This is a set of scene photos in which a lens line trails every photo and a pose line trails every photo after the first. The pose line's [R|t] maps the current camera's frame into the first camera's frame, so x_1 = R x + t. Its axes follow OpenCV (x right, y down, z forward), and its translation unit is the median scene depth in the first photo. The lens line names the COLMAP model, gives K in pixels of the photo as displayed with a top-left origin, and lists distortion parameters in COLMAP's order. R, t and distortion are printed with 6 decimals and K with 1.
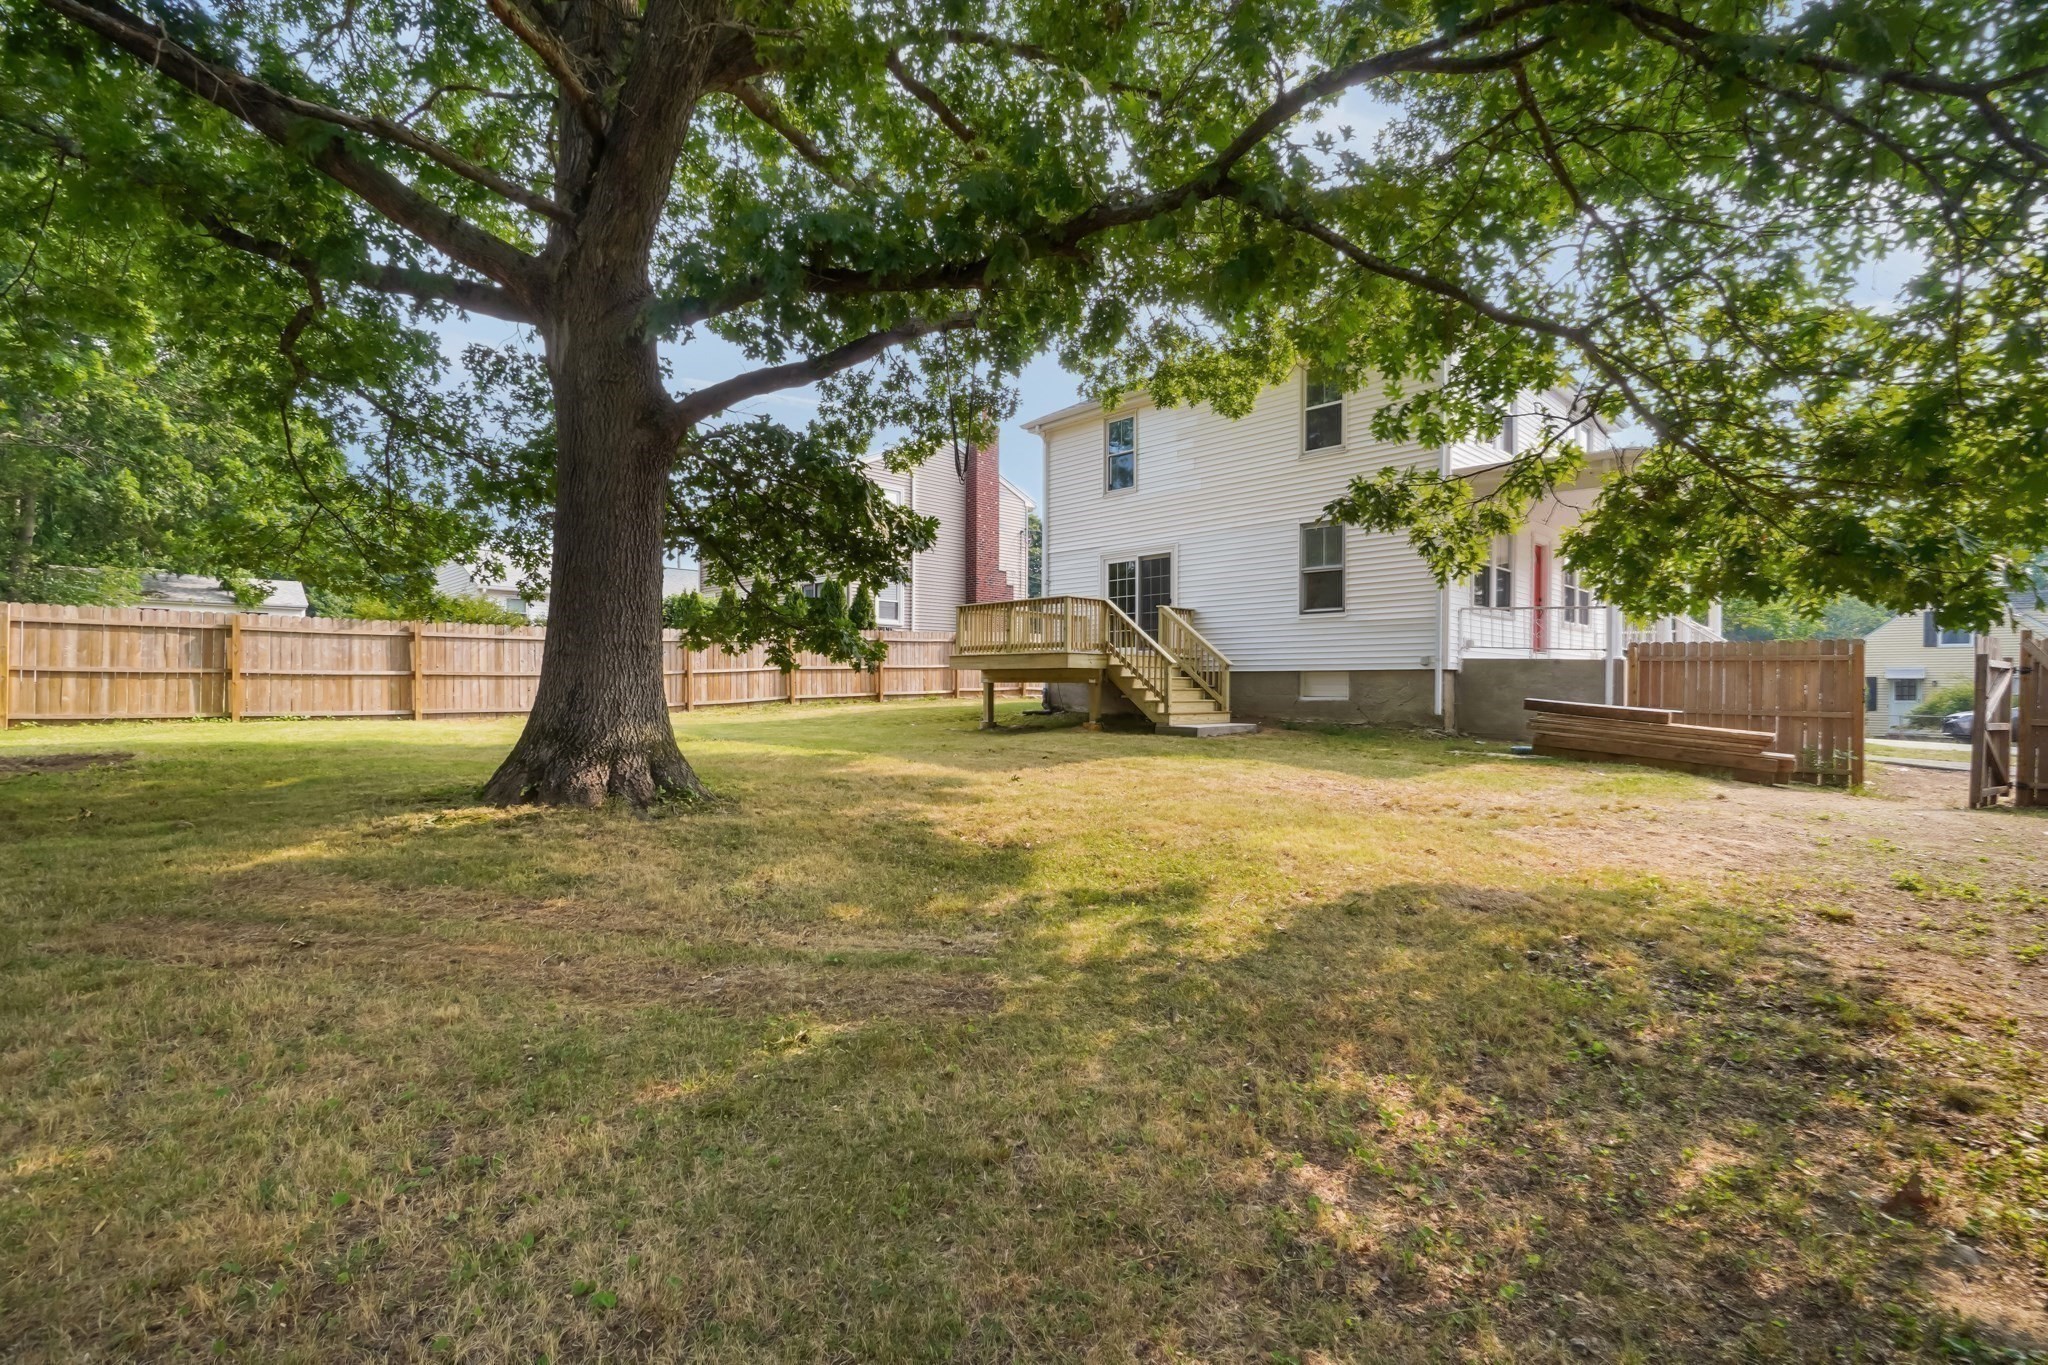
lens RADIAL K [[894.8, 0, 1016.6], [0, 894.8, 701.9], [0, 0, 1]] dist [-0.001331, -0.000136]
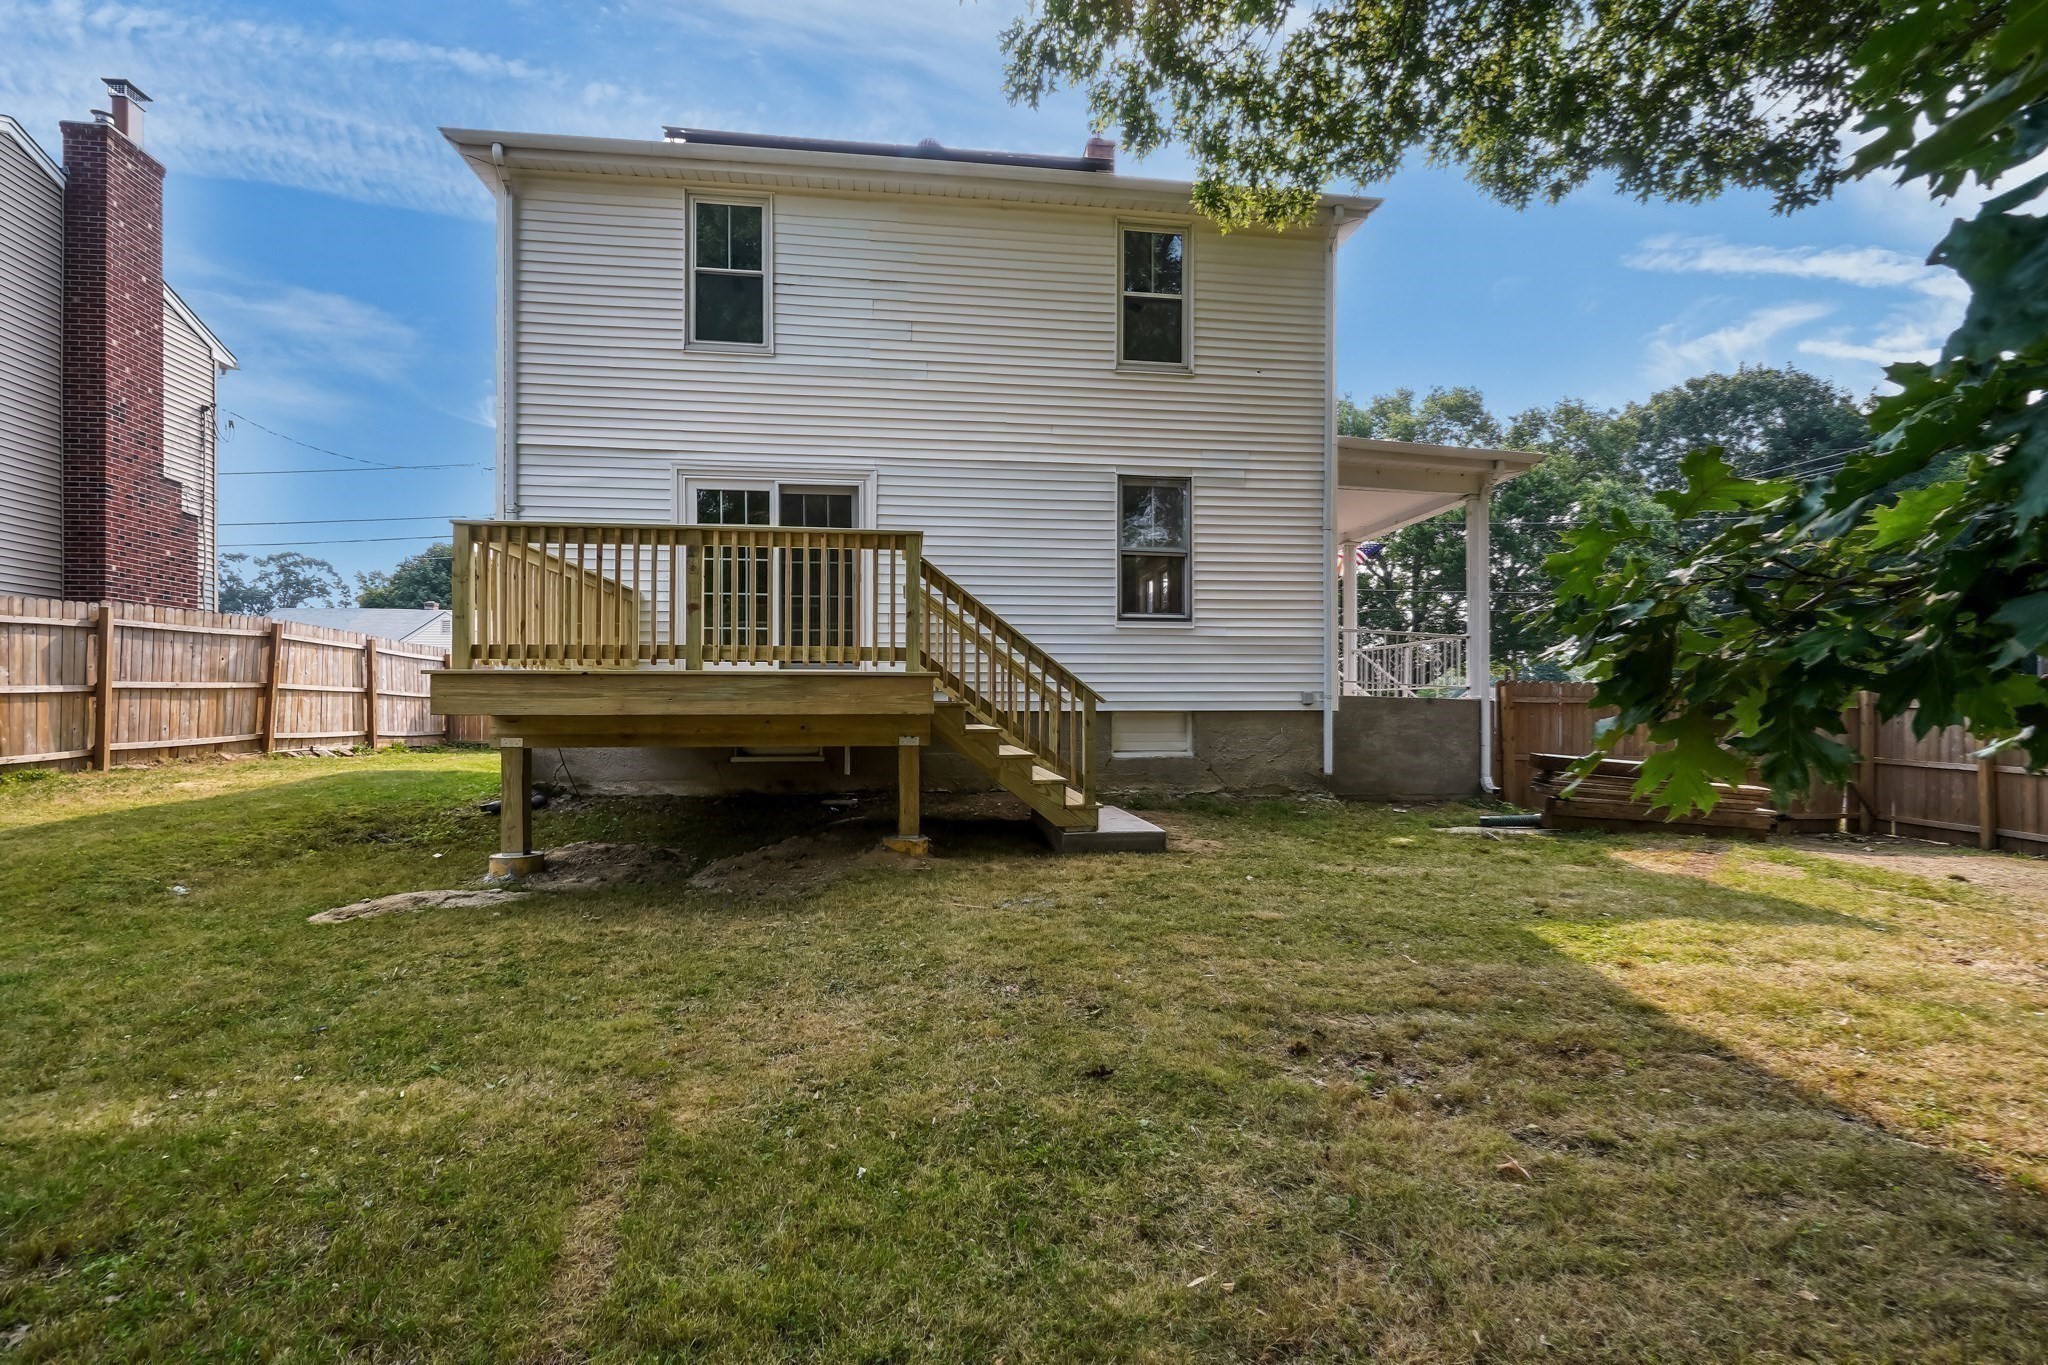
lens RADIAL K [[894.8, 0, 1016.6], [0, 894.8, 701.9], [0, 0, 1]] dist [-0.001331, -0.000136]
pose [[0.607121, -0.001443, 0.794608, -0.218509], [0.017594, 0.999778, -0.011627, -0.035160], [-0.794415, 0.021039, 0.607011, 0.680072]]
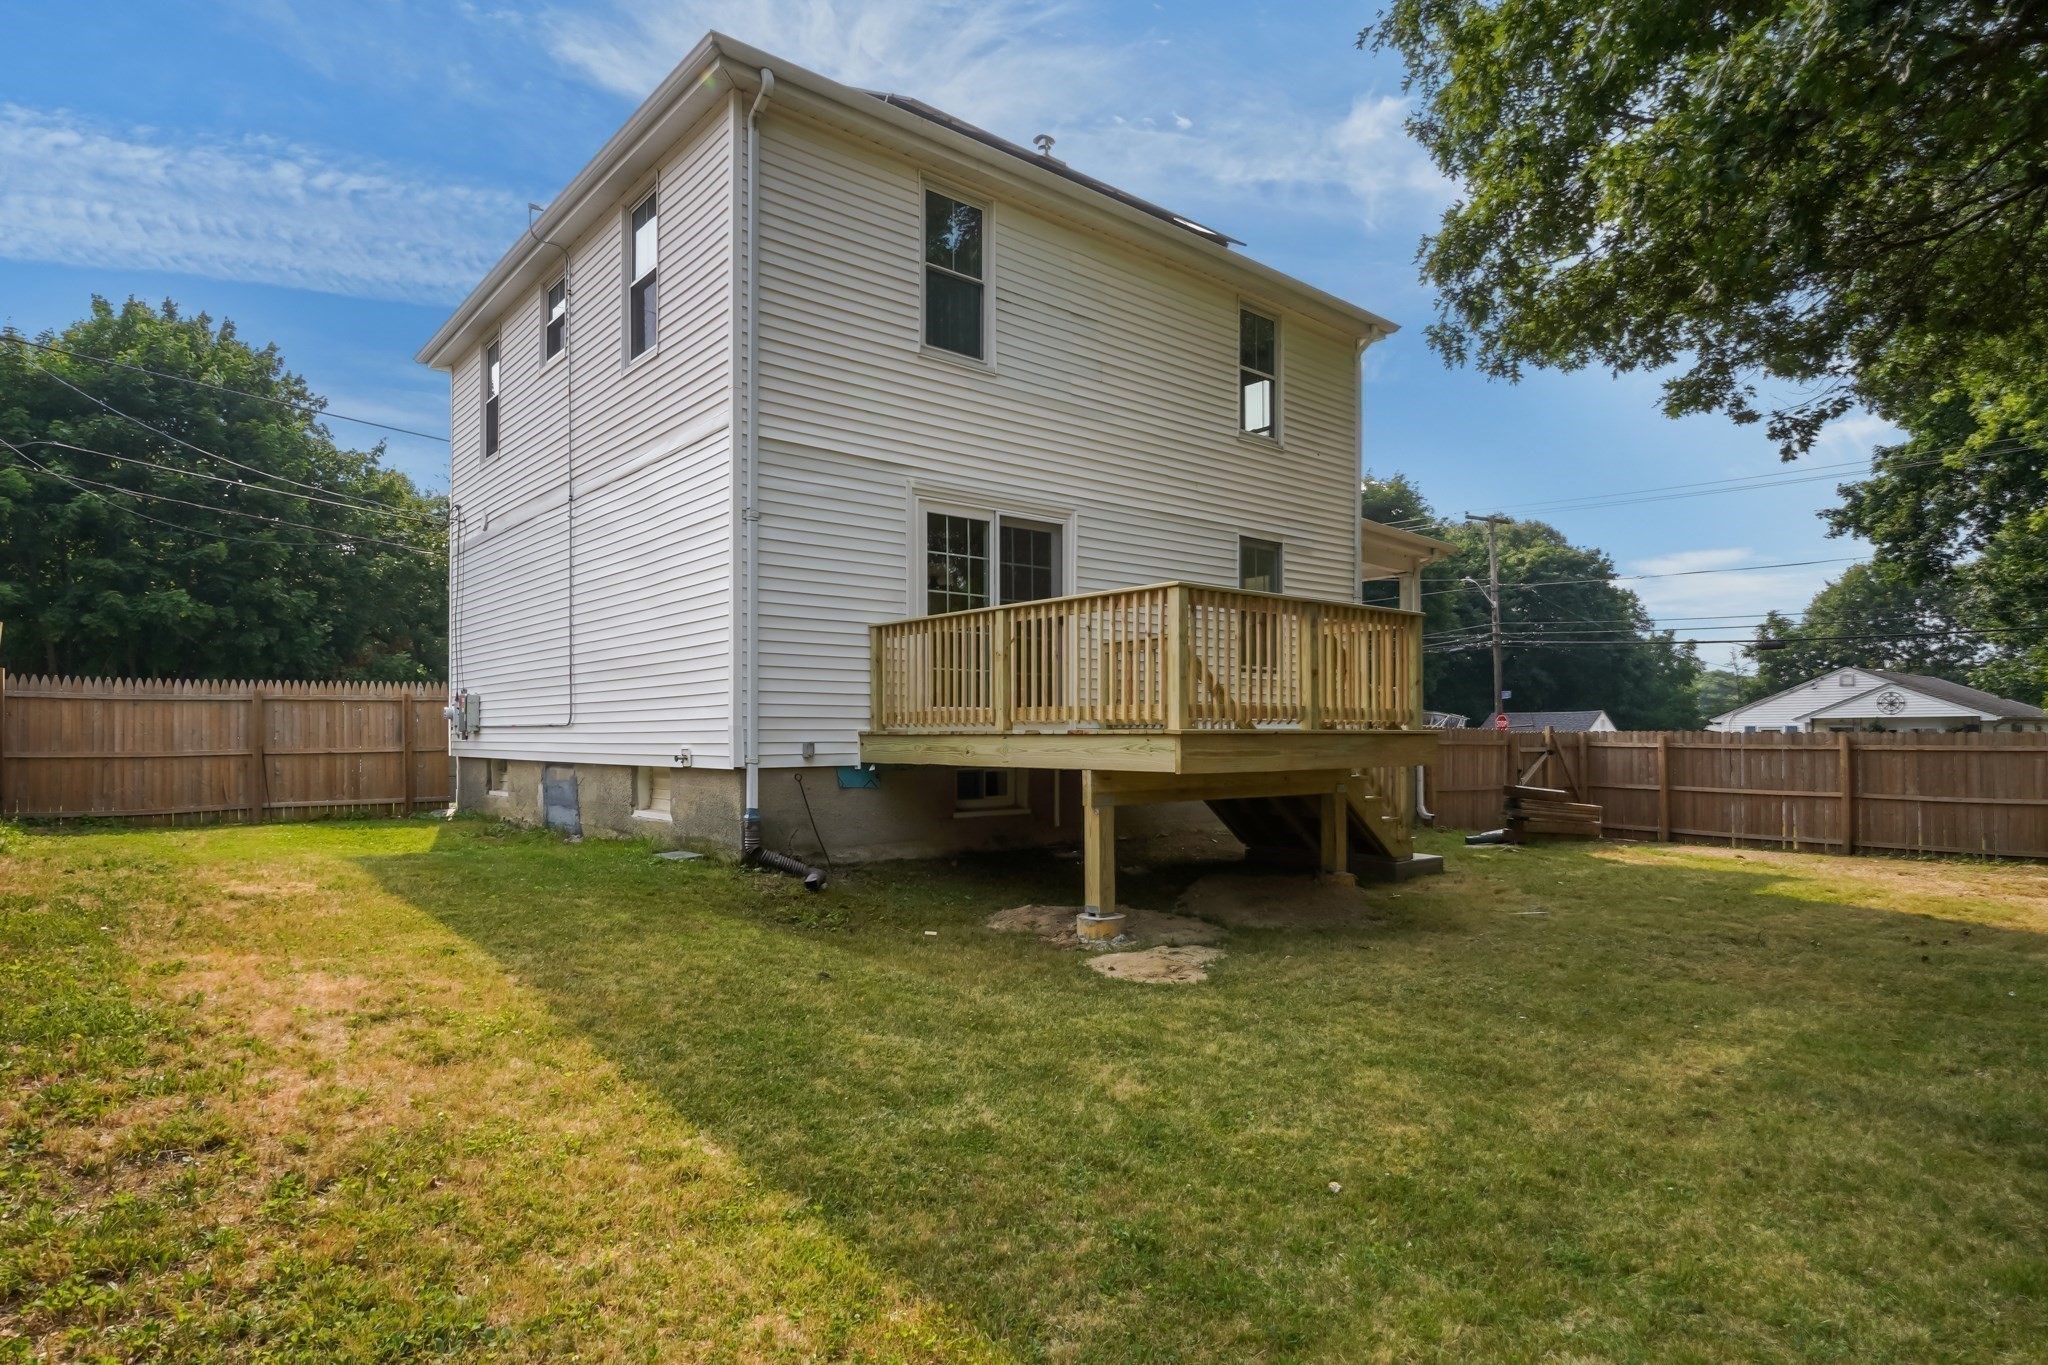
lens RADIAL K [[1127.3, 0, 1025.7], [0, 1127.3, 723.6], [0, 0, 1]] dist [0.003247, 0.000170]
pose [[0.072424, 0.005288, 0.997360, -0.524312], [0.020830, 0.999760, -0.006813, -0.056017], [-0.997156, 0.021268, 0.072296, 1.091378]]
